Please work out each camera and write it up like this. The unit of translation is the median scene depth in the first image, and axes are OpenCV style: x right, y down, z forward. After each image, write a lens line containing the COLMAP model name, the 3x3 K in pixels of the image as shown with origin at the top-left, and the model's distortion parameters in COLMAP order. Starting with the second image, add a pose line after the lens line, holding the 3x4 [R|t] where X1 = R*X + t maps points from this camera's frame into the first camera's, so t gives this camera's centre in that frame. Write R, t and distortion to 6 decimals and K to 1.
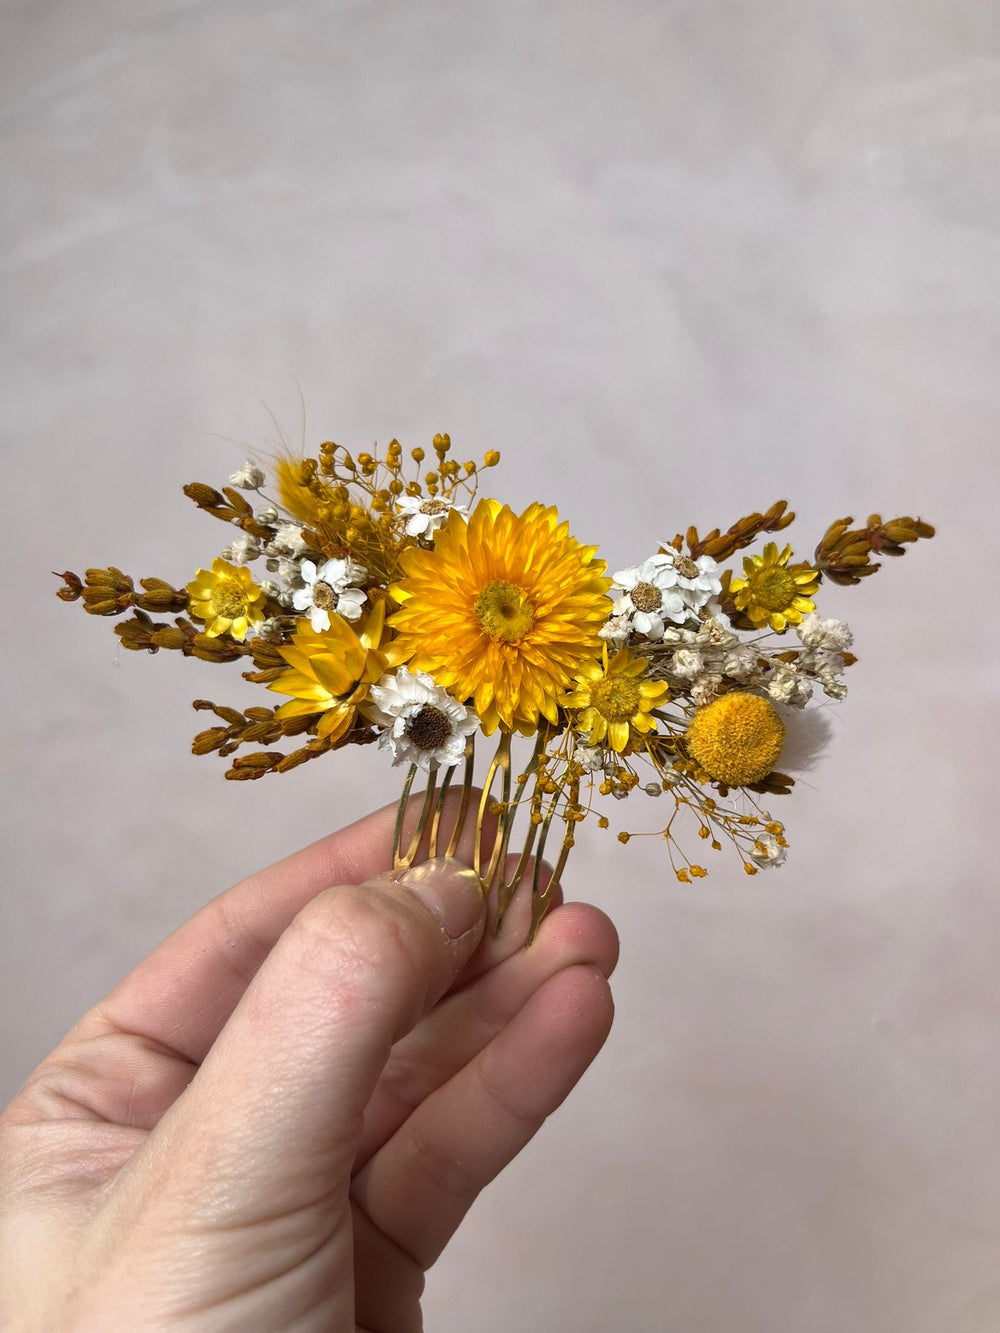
lens RADIAL K [[1079.2, 0, 500.0], [0, 1079.2, 666.5], [0, 0, 1]] dist [0.072100, -0.211713]
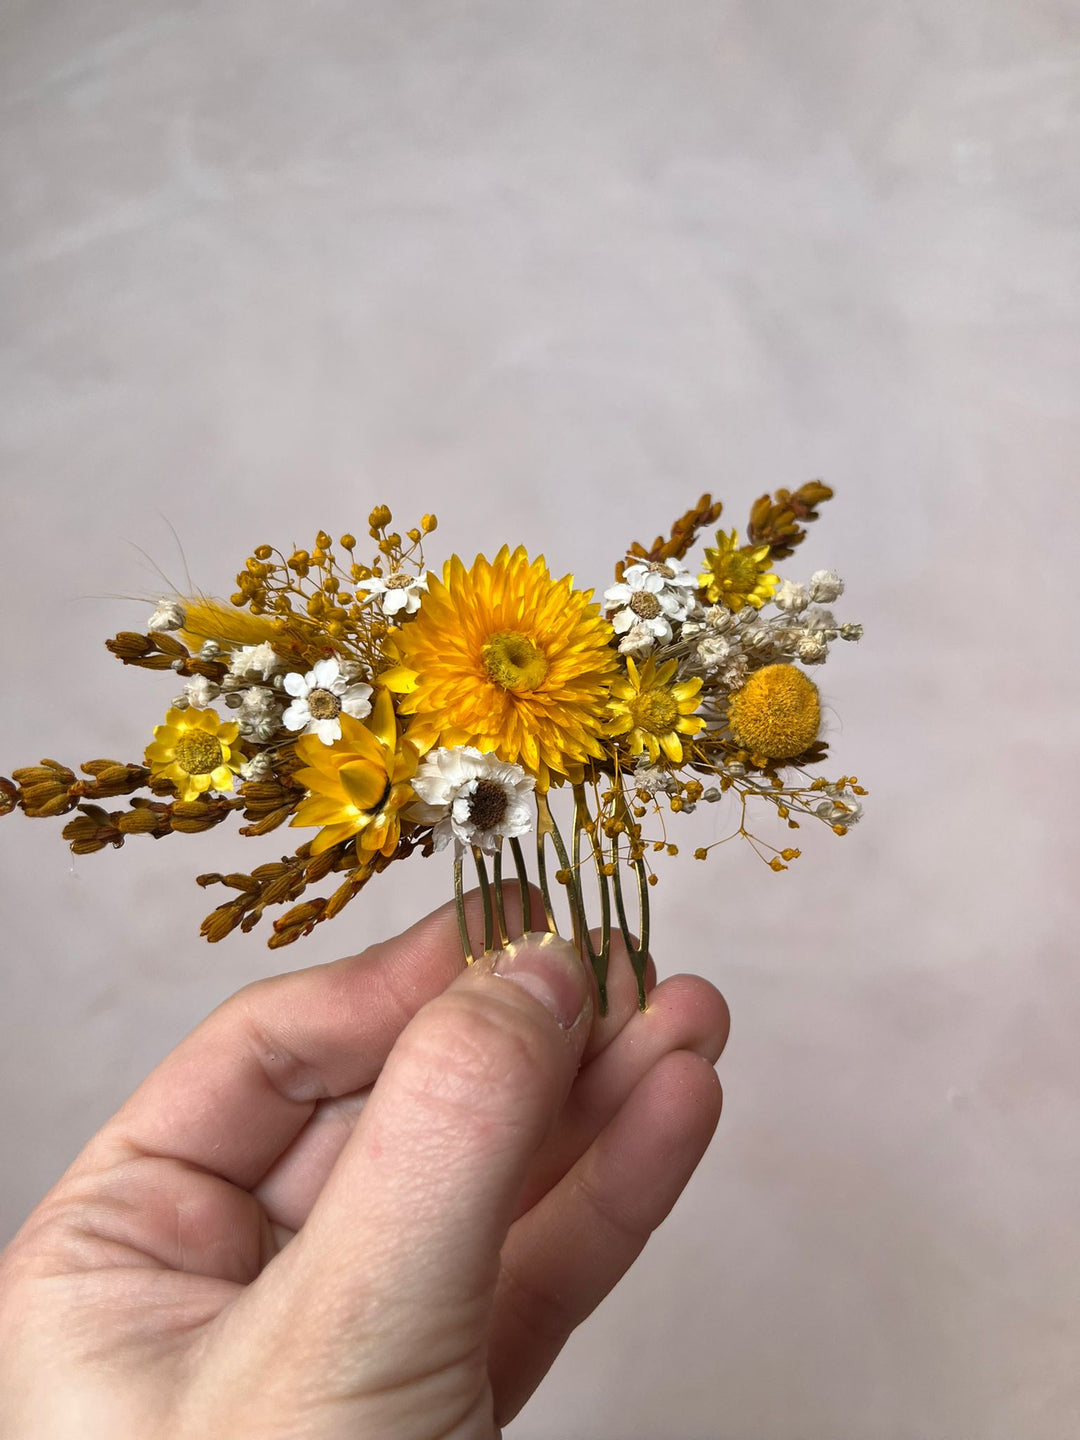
lens RADIAL K [[1115.0, 0, 540.0], [0, 1115.0, 720.0], [0, 0, 1]] dist [0.060297, -0.131017]
pose [[0.903475, -0.302296, 0.303890, -0.275346], [0.335493, 0.939975, -0.062386, 0.061375], [-0.266790, 0.158317, 0.950662, 0.087555]]
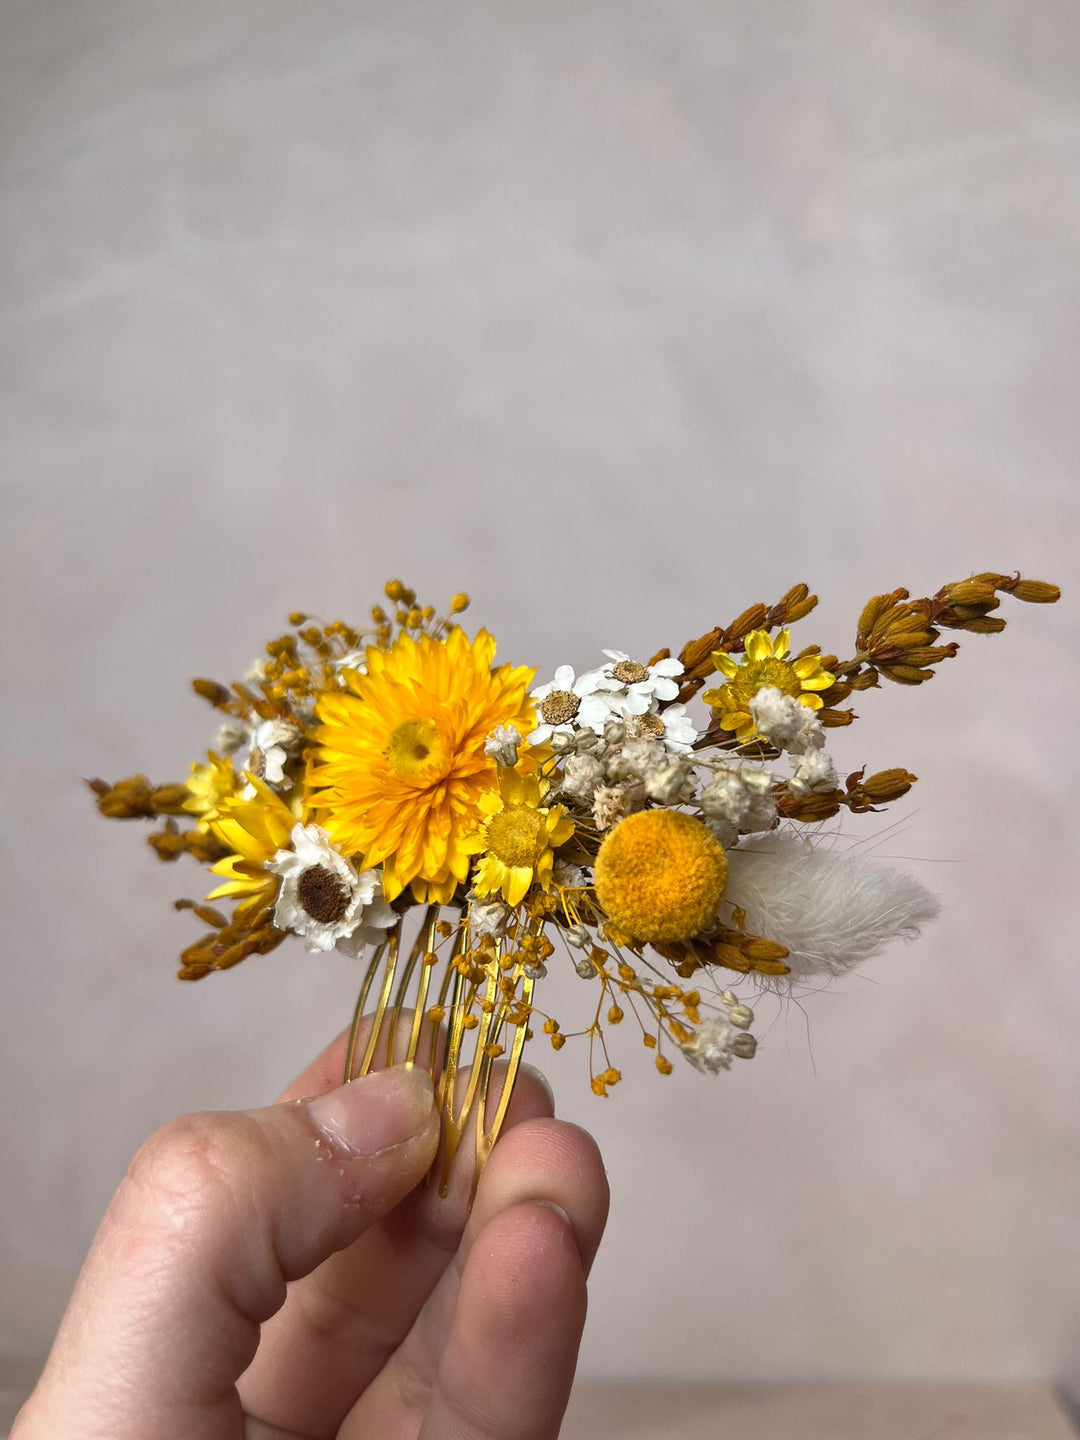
lens RADIAL K [[1160.2, 0, 540.0], [0, 1160.2, 720.0], [0, 0, 1]] dist [0.066164, -0.164674]
pose [[0.860254, -0.145135, -0.488772, 0.510295], [-0.022035, 0.947152, -0.320028, 0.203660], [0.509389, 0.286076, 0.811593, 0.309307]]
